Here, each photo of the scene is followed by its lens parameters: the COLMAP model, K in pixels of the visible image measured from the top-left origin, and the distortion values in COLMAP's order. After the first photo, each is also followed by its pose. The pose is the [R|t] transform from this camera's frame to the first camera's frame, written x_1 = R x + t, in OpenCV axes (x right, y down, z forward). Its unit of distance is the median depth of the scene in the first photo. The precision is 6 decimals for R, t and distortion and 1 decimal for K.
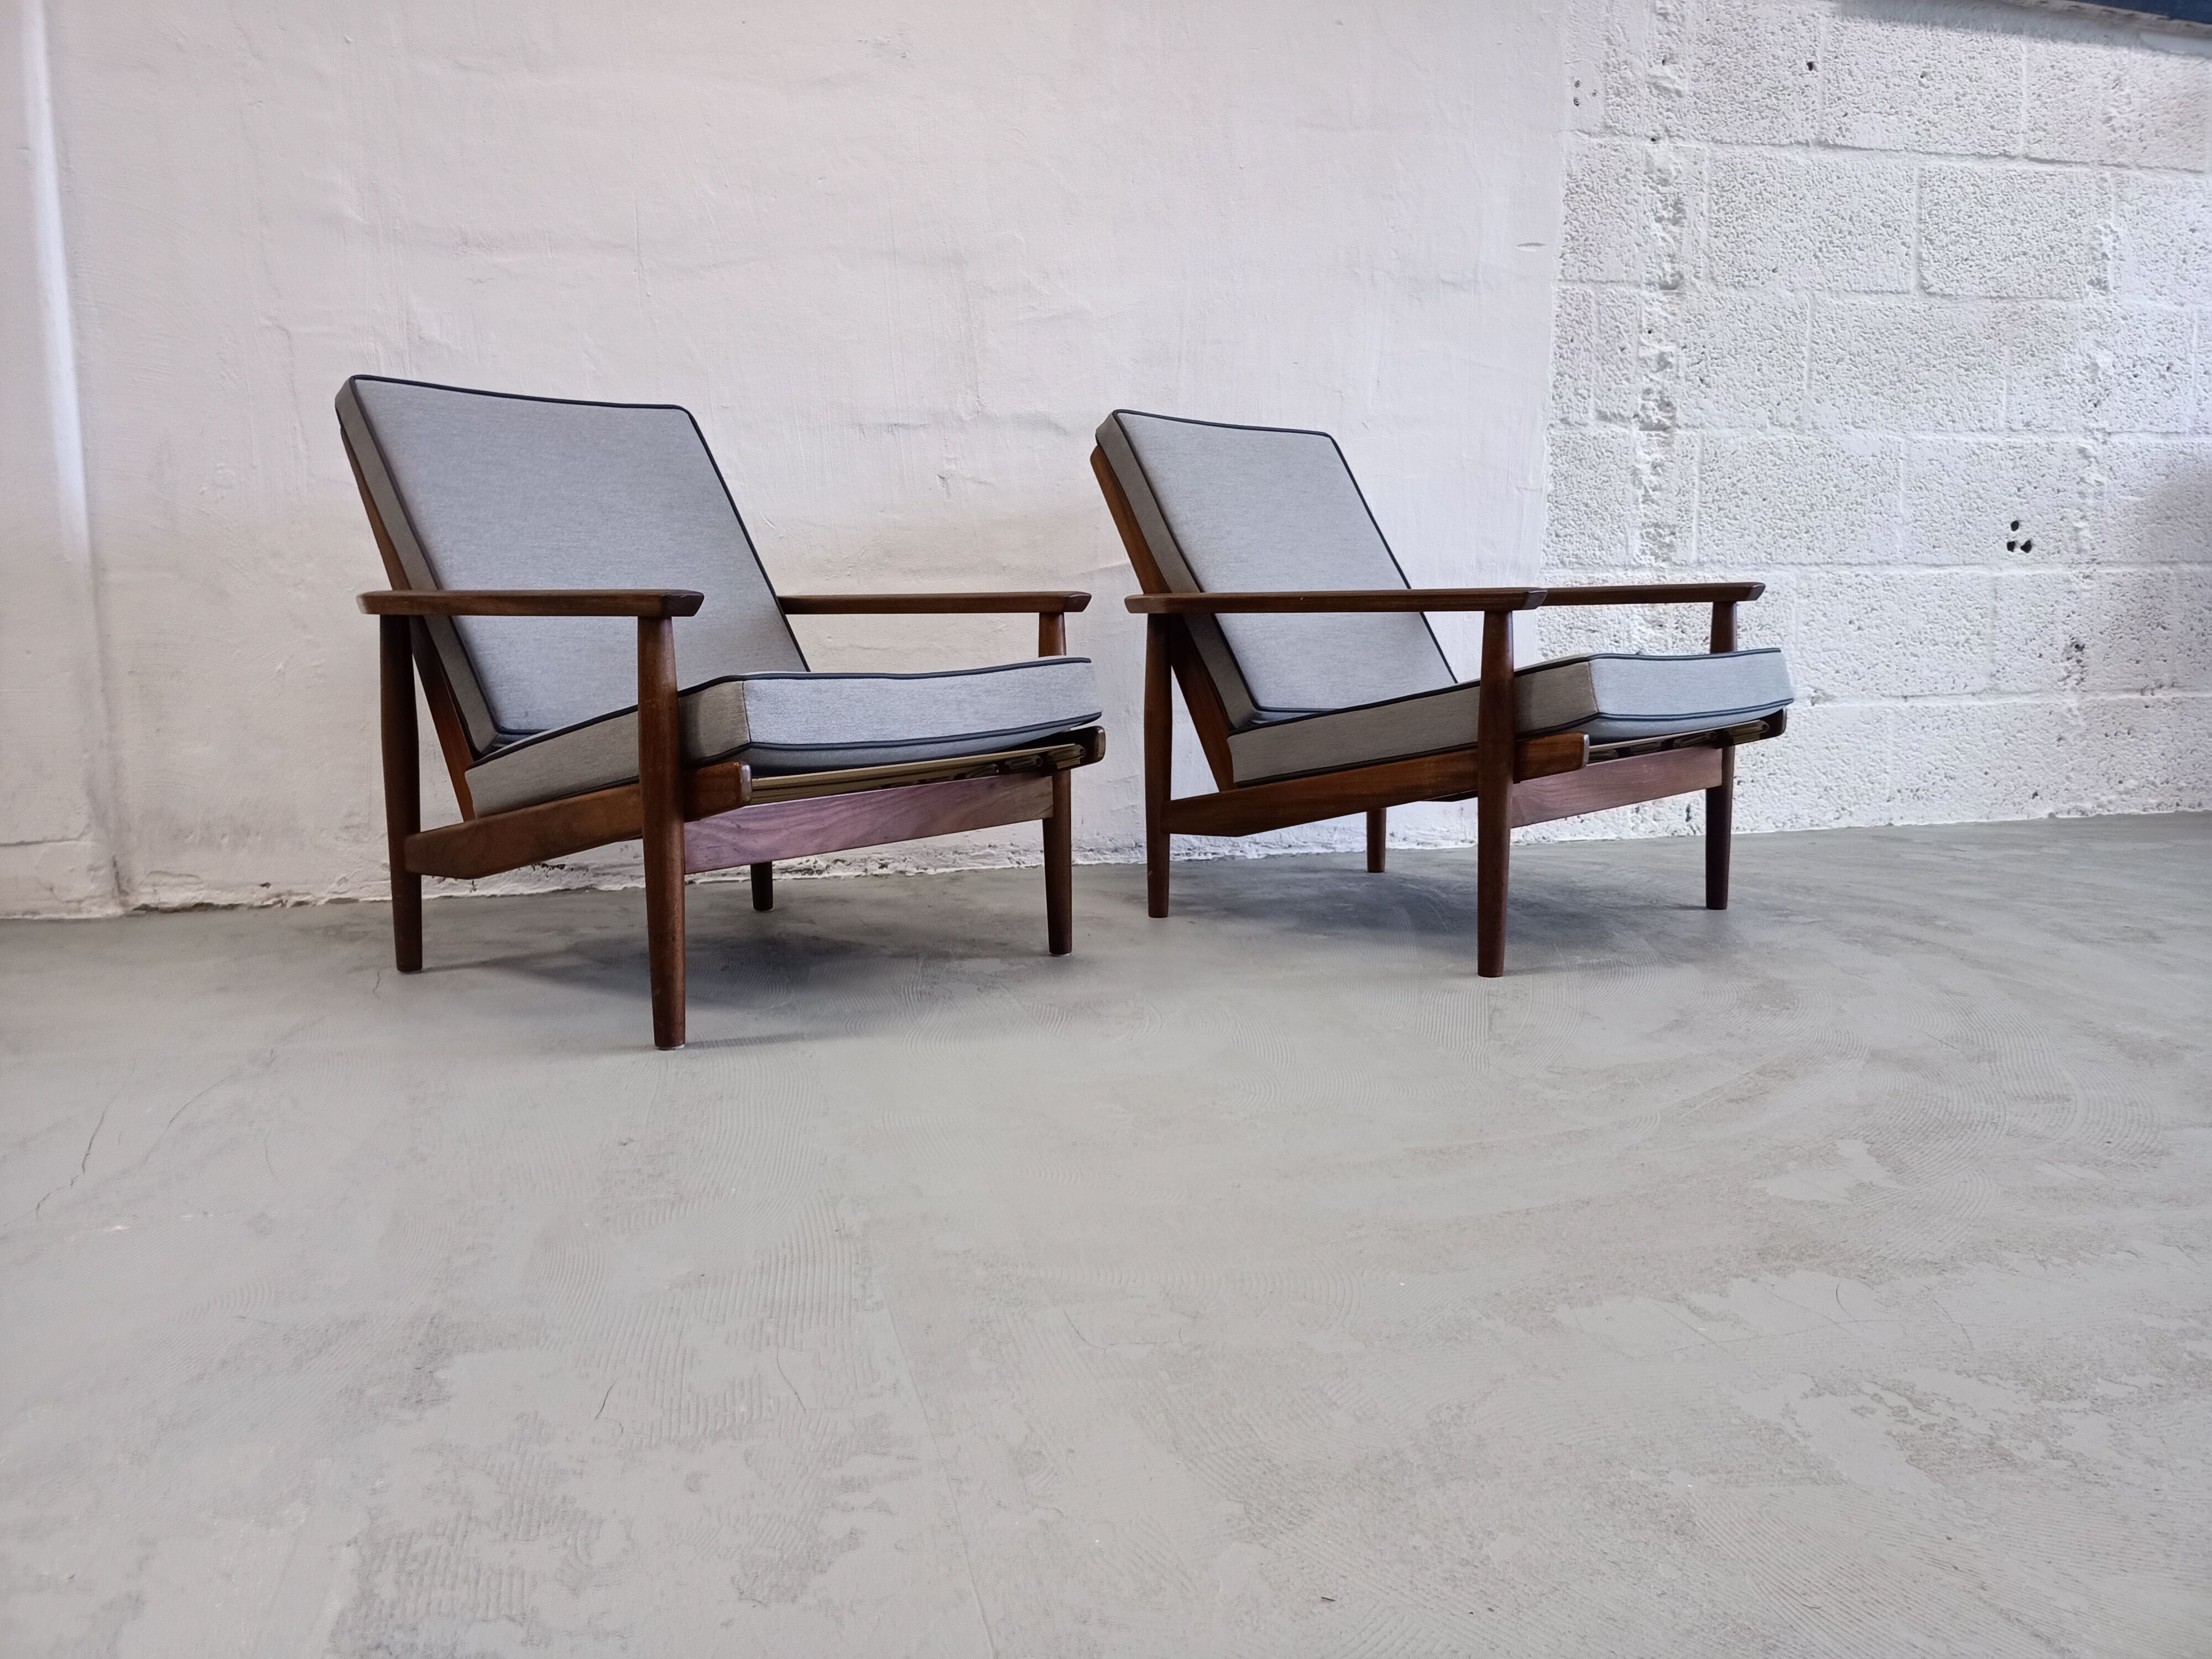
lens RADIAL K [[1654.4, 0, 1103.4], [0, 1654.4, 838.8], [0, 0, 1]] dist [0.046077, -0.053663]
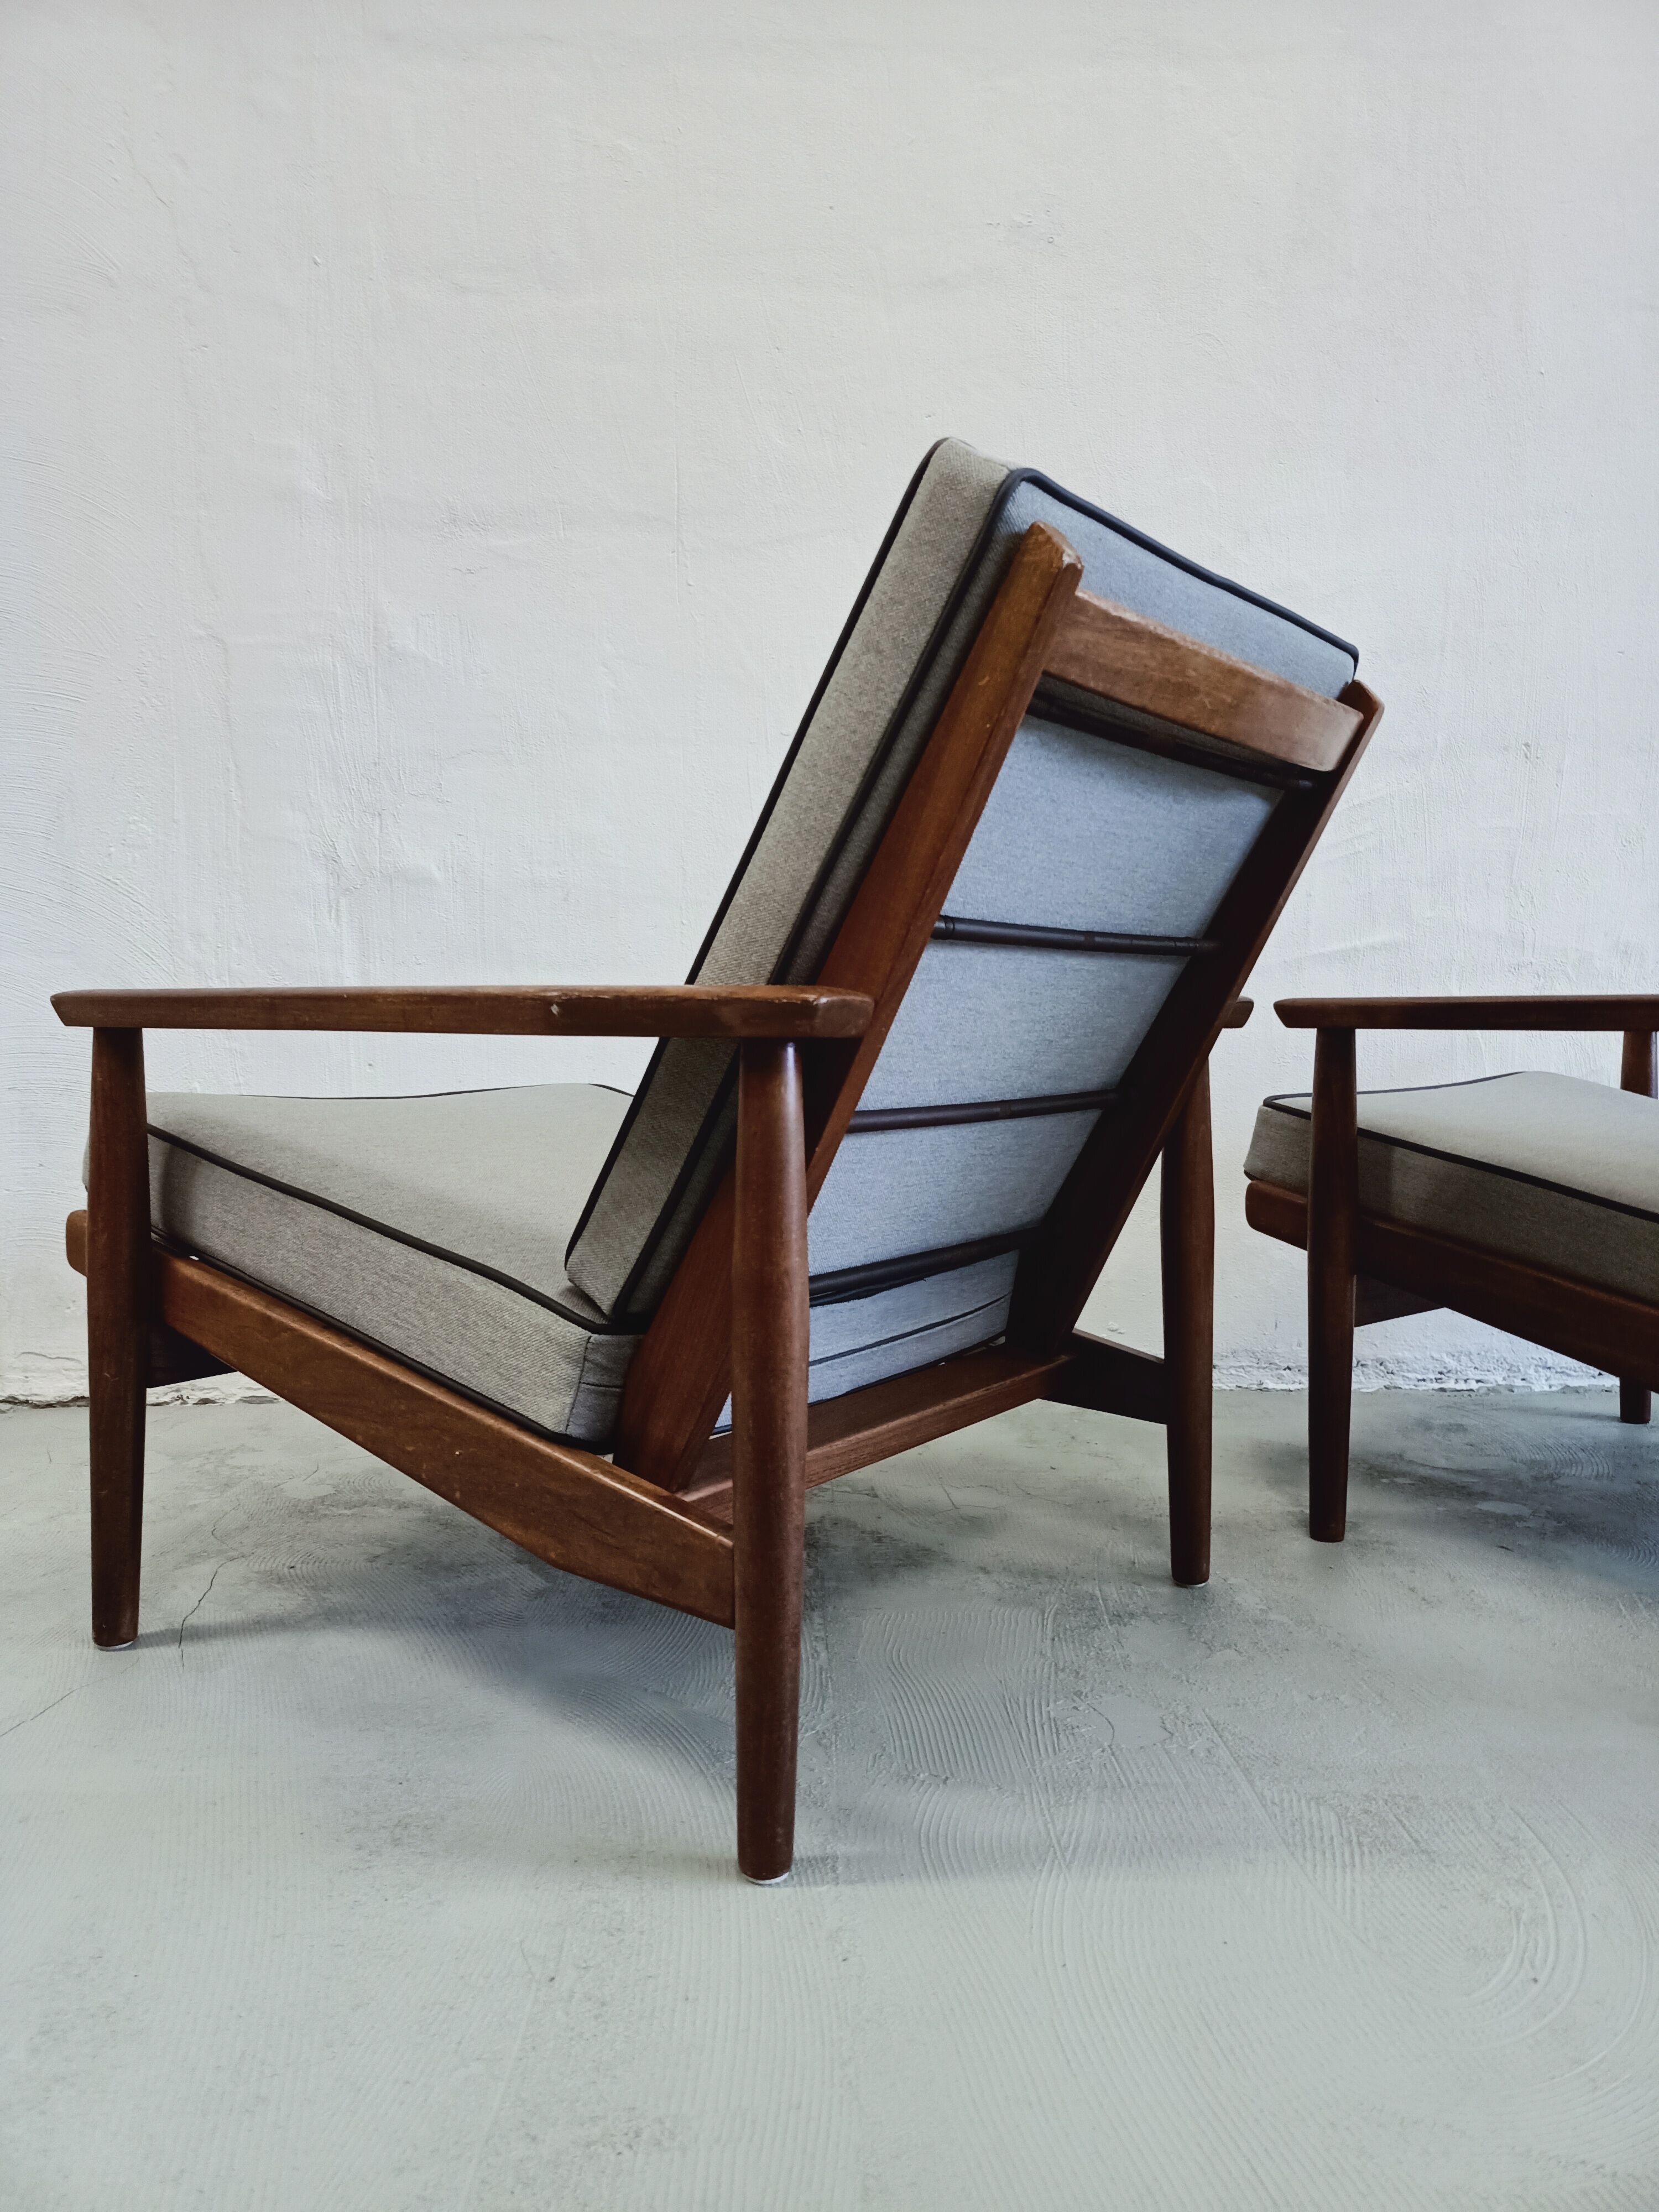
lens RADIAL K [[1654.4, 0, 833.3], [0, 1654.4, 1089.6], [0, 0, 1]] dist [0.046077, -0.053663]
pose [[0.976733, 0.021294, -0.213399, -0.049317], [-0.038099, 0.996459, -0.074951, -0.051226], [0.211048, 0.081337, 0.974086, 0.307222]]
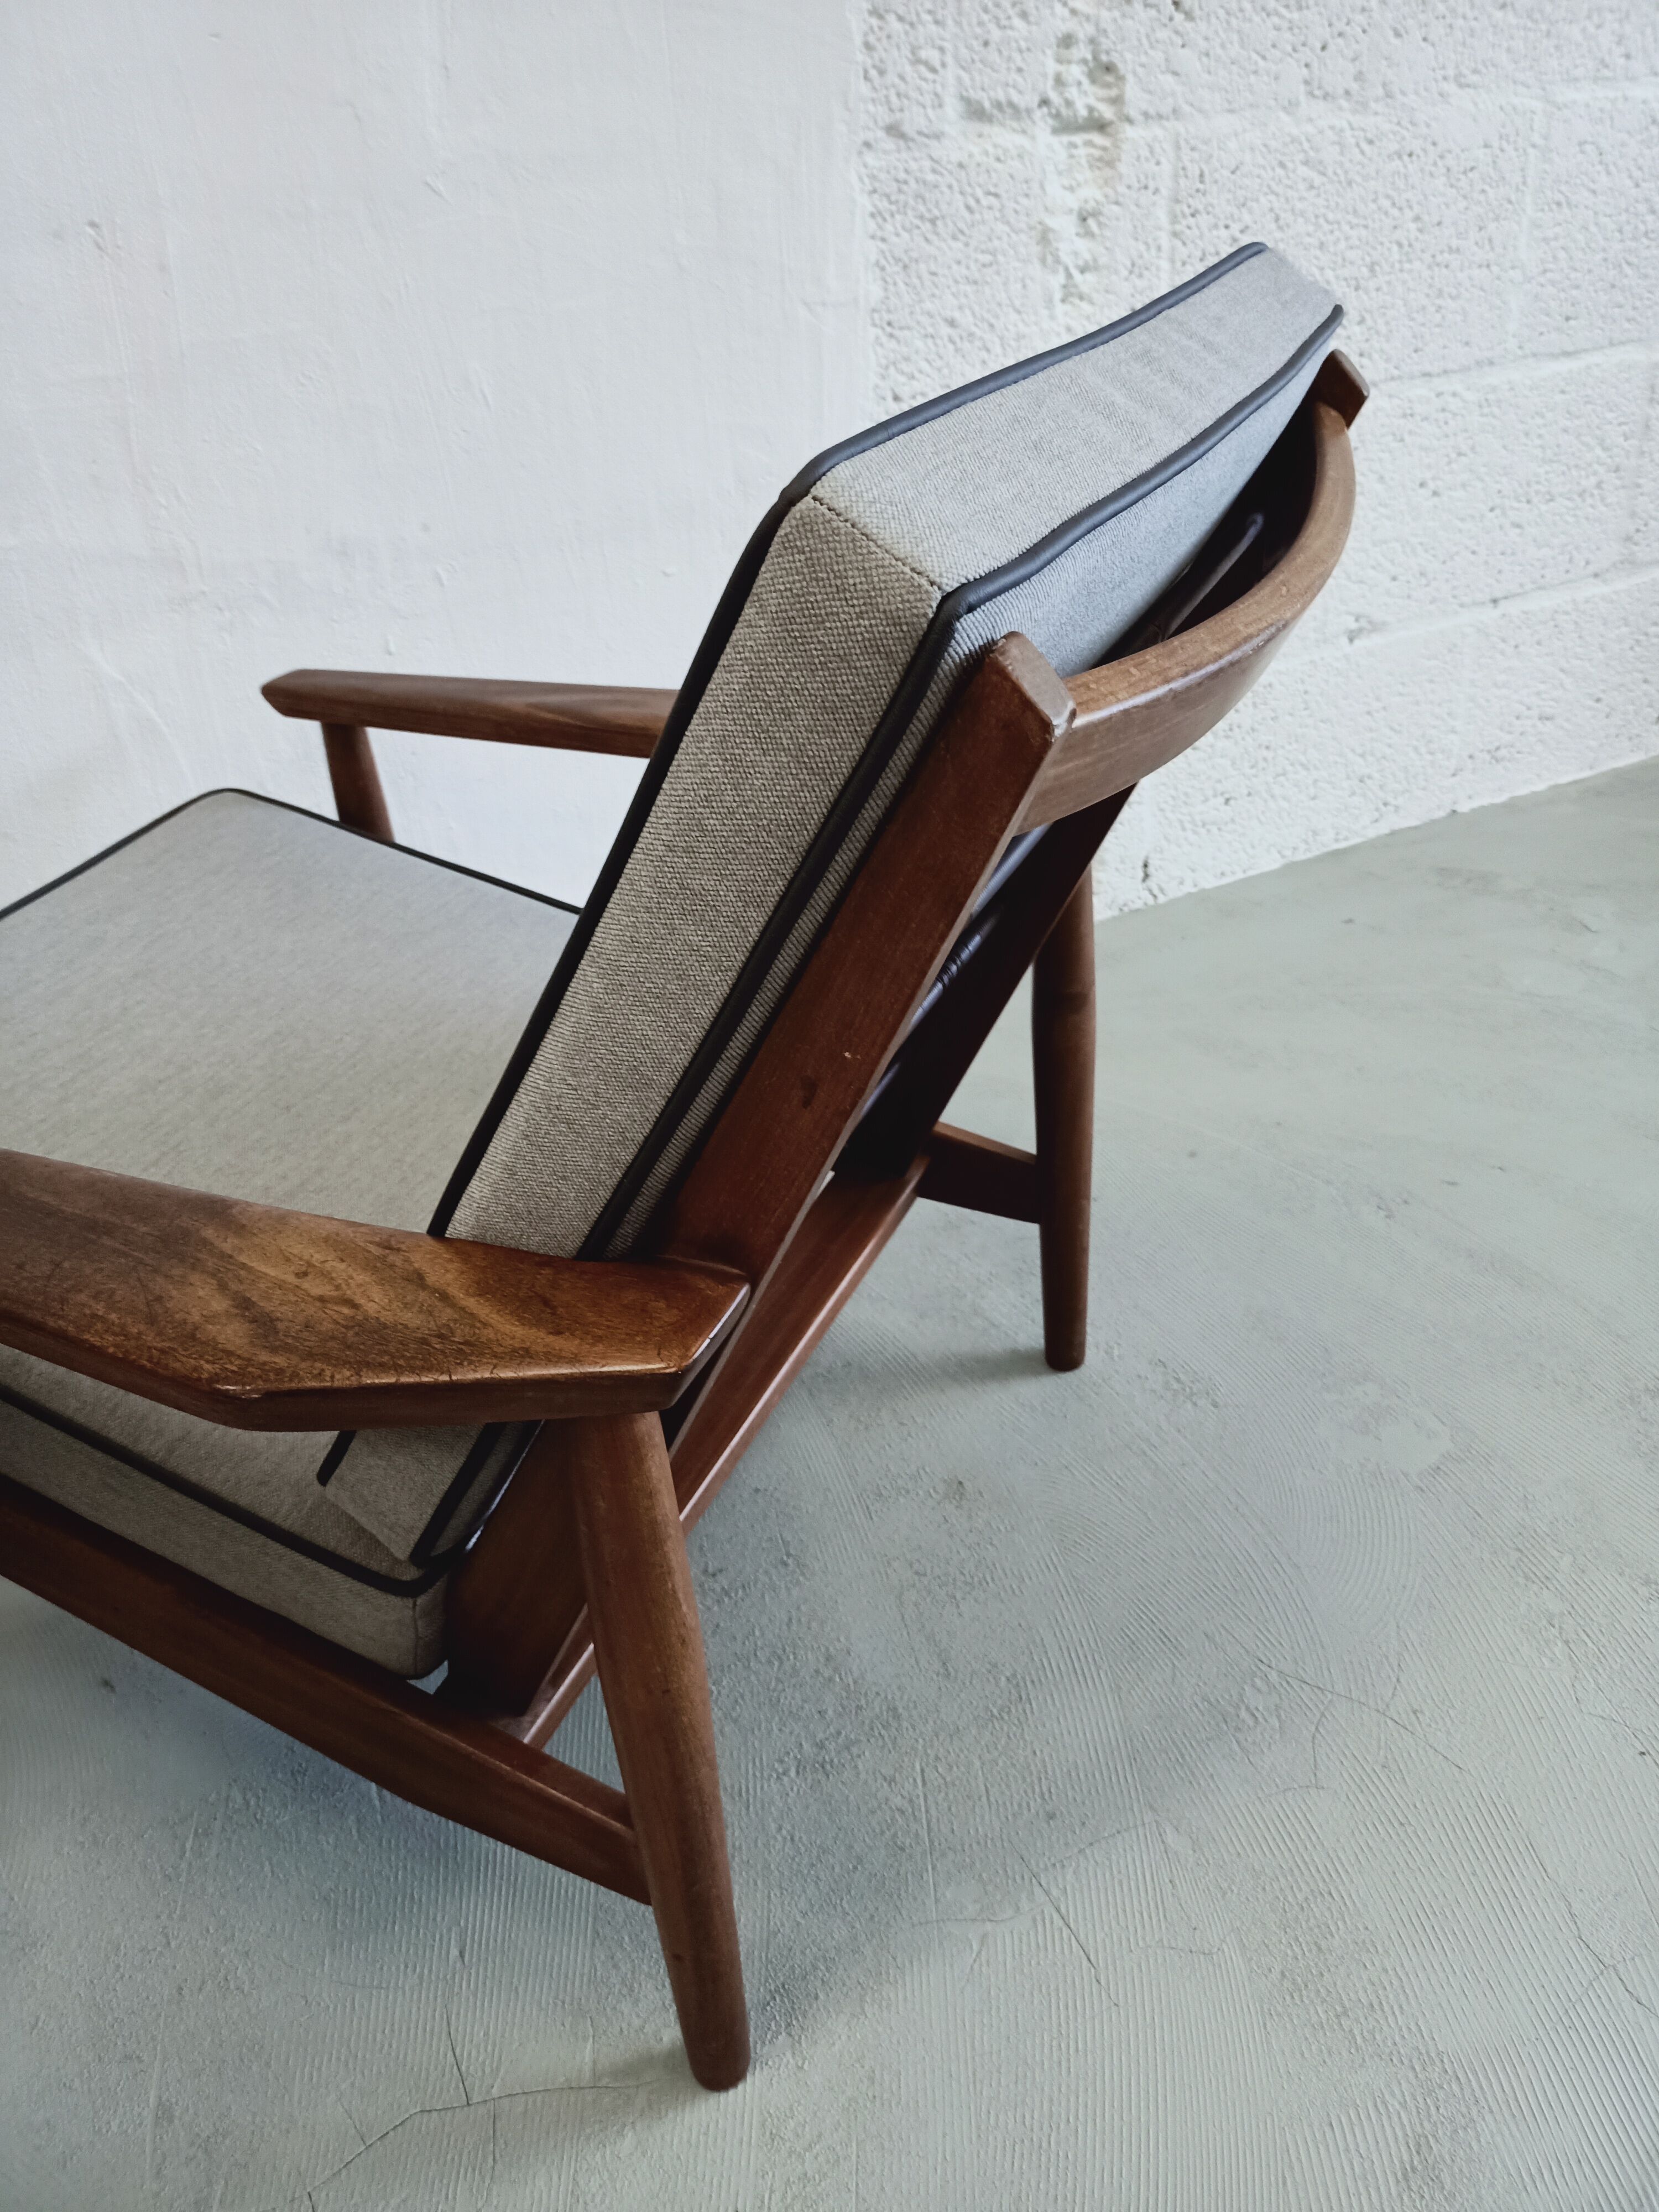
lens RADIAL K [[1654.4, 0, 839.0], [0, 1654.4, 1101.0], [0, 0, 1]] dist [0.046077, -0.053663]
pose [[0.977024, -0.149110, 0.152284, 0.170174], [0.076348, 0.911959, 0.403116, -0.215248], [-0.198985, -0.382227, 0.902390, 0.543697]]
